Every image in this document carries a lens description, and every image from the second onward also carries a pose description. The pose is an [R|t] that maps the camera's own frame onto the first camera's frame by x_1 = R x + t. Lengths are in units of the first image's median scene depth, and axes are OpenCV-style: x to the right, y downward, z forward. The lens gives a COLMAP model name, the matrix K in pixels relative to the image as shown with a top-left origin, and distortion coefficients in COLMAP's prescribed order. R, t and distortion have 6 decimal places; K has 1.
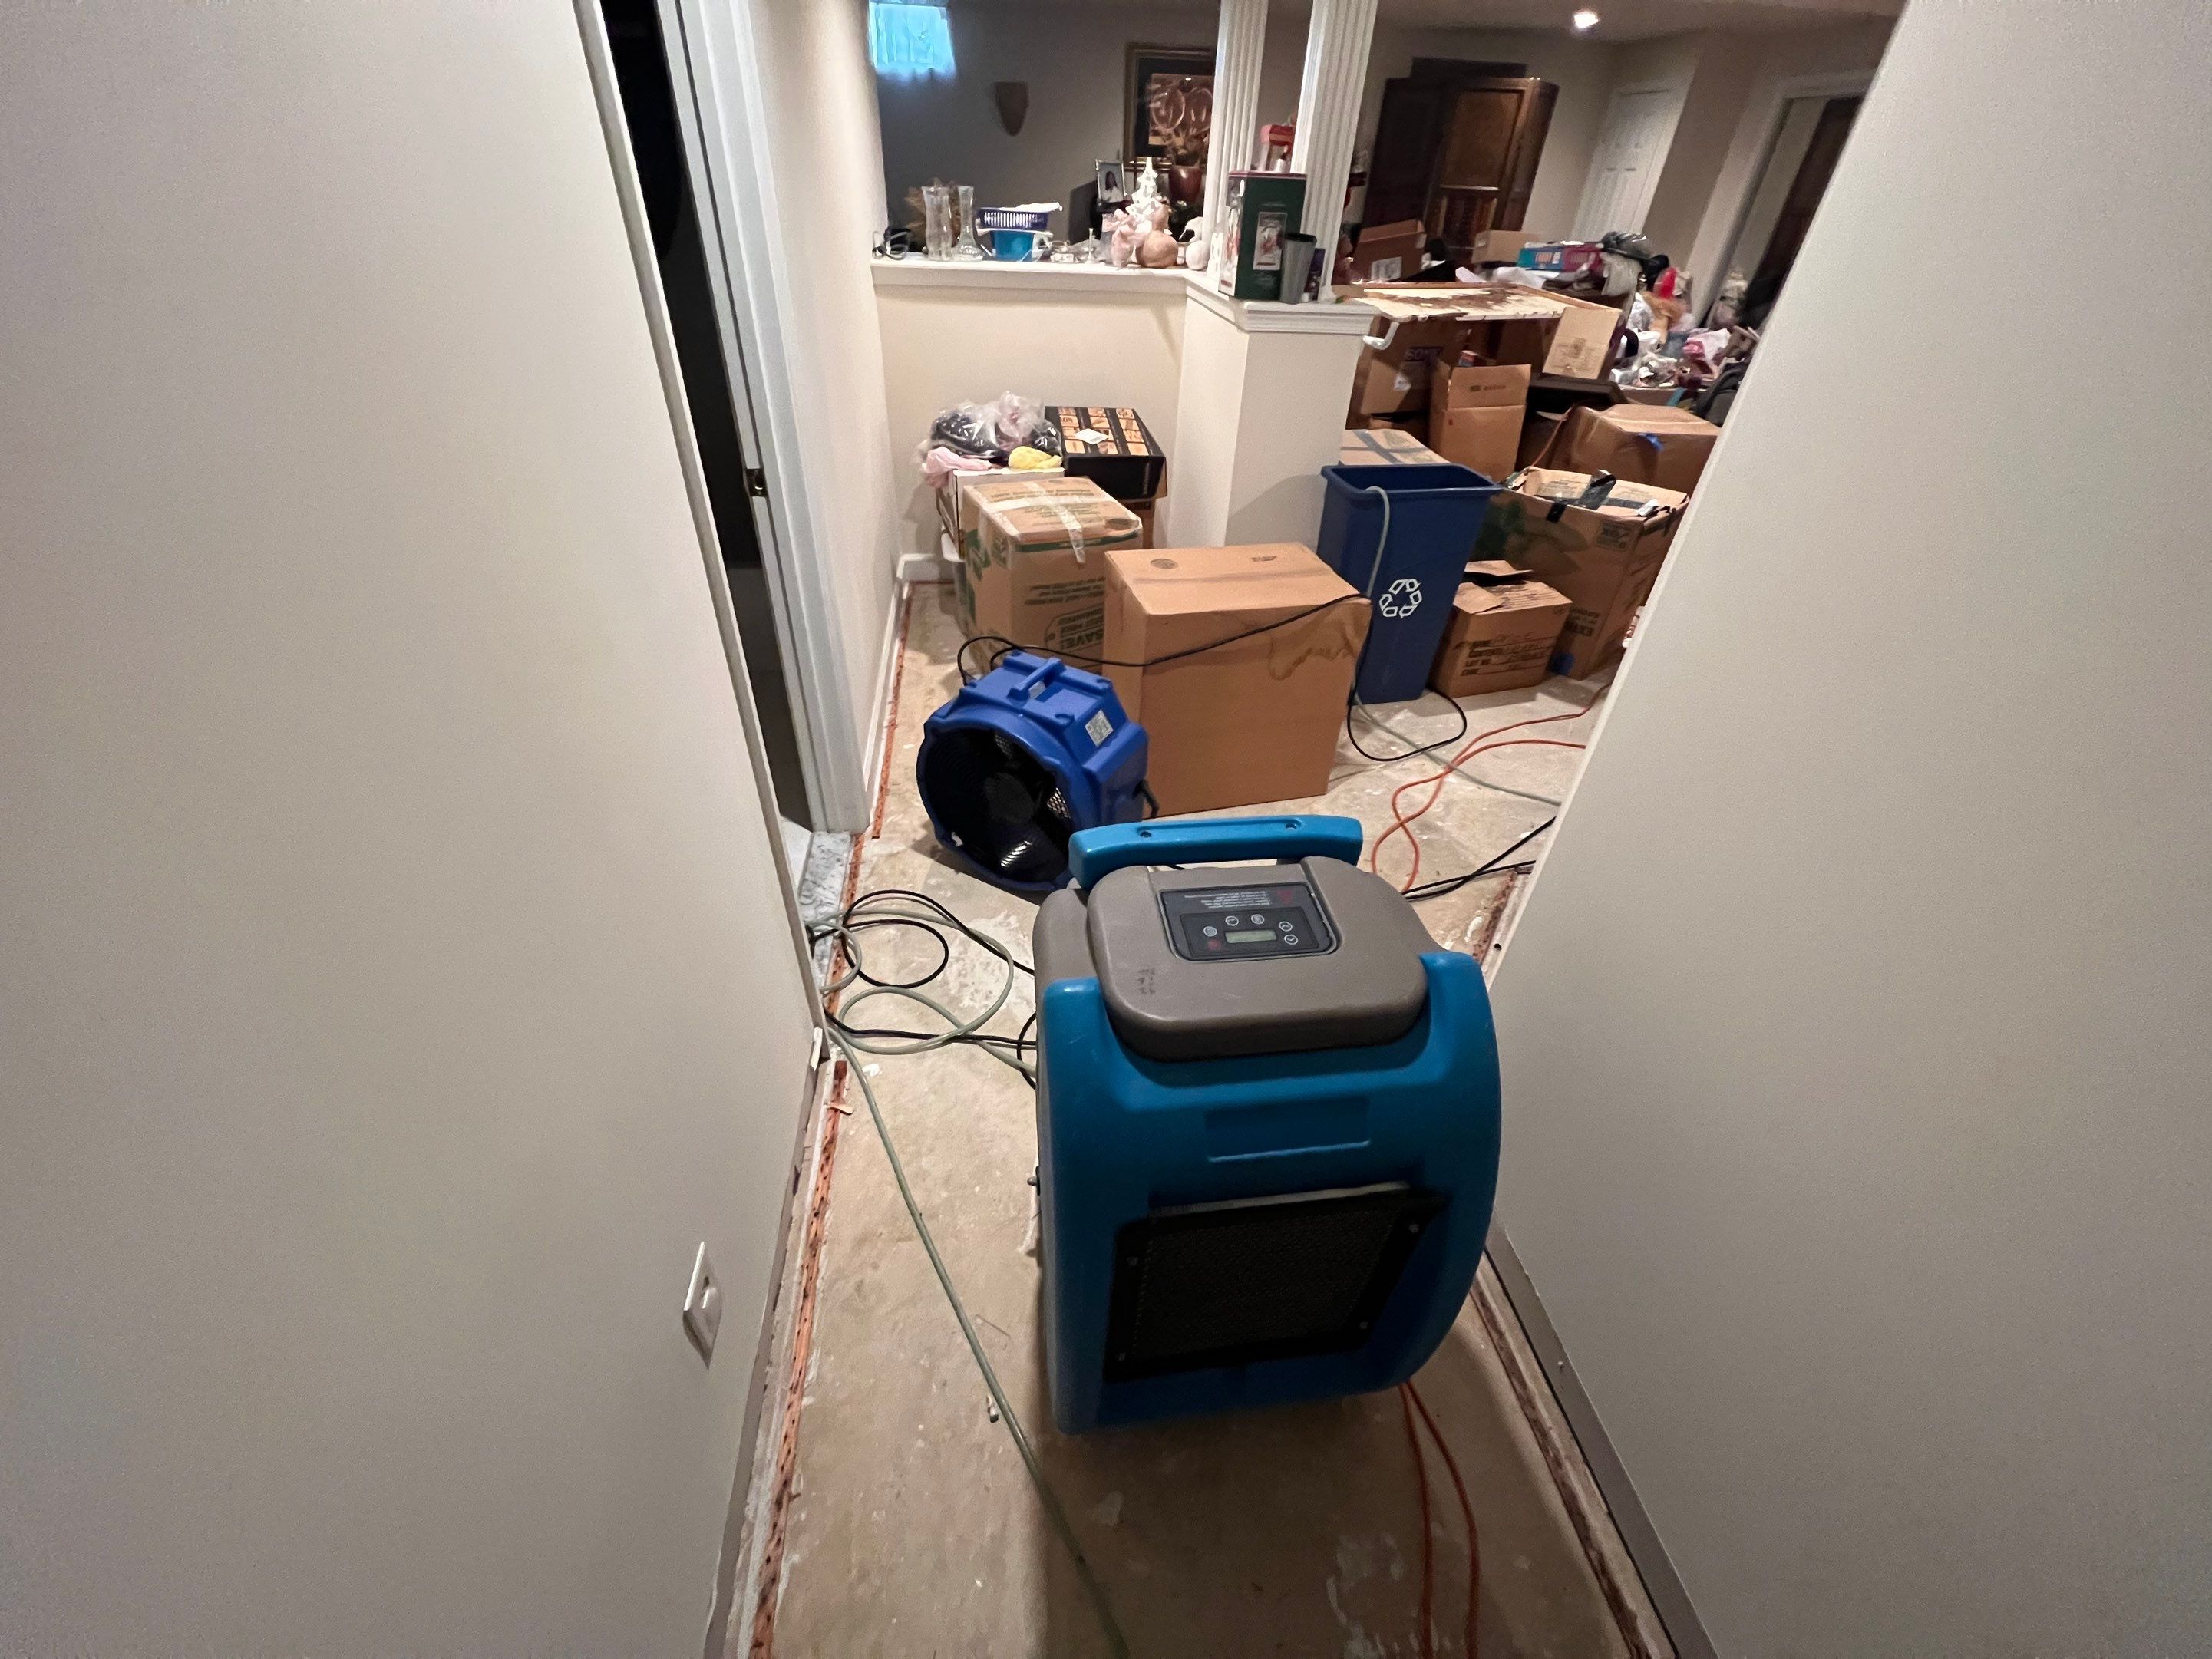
lens RADIAL K [[881.2, 0, 1099.7], [0, 881.2, 829.4], [0, 0, 1]] dist [0.000922, 0.000011]
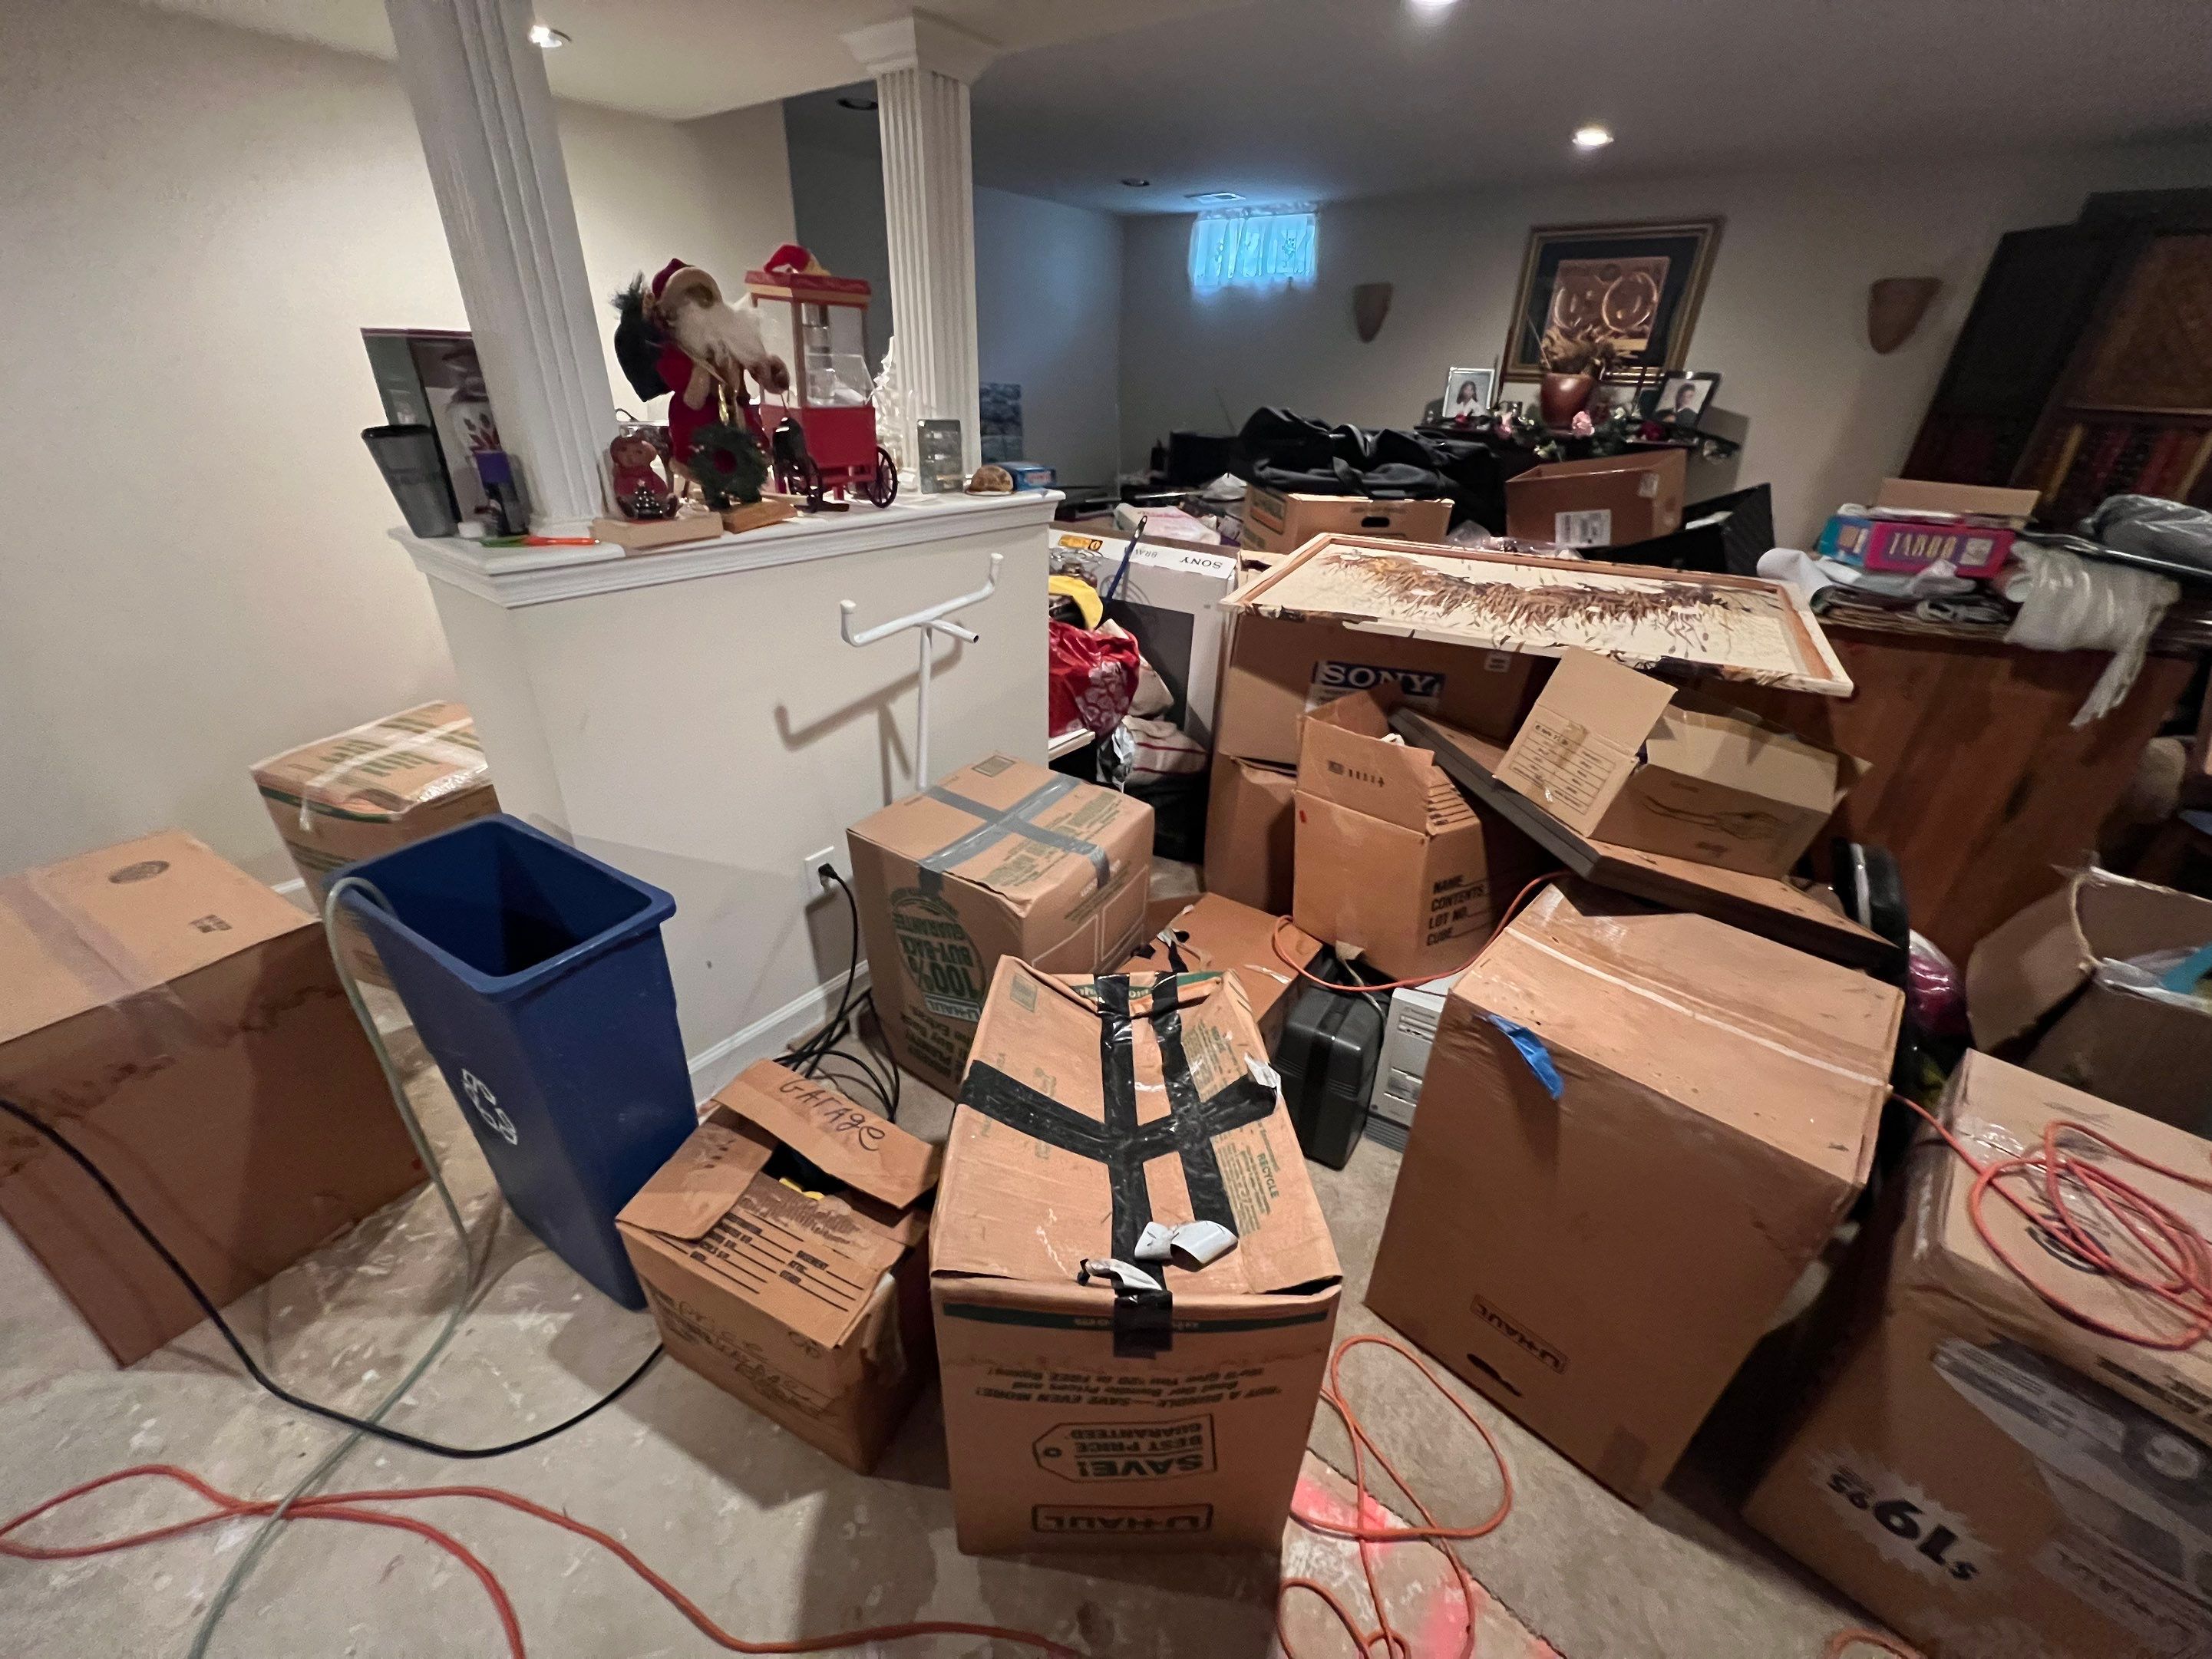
lens RADIAL K [[881.2, 0, 1099.7], [0, 881.2, 829.4], [0, 0, 1]] dist [0.000922, 0.000011]
pose [[0.708729, 0.318671, -0.629406, 0.568066], [-0.431153, 0.901816, -0.028897, -0.358975], [0.558399, 0.291850, 0.776539, 0.517508]]
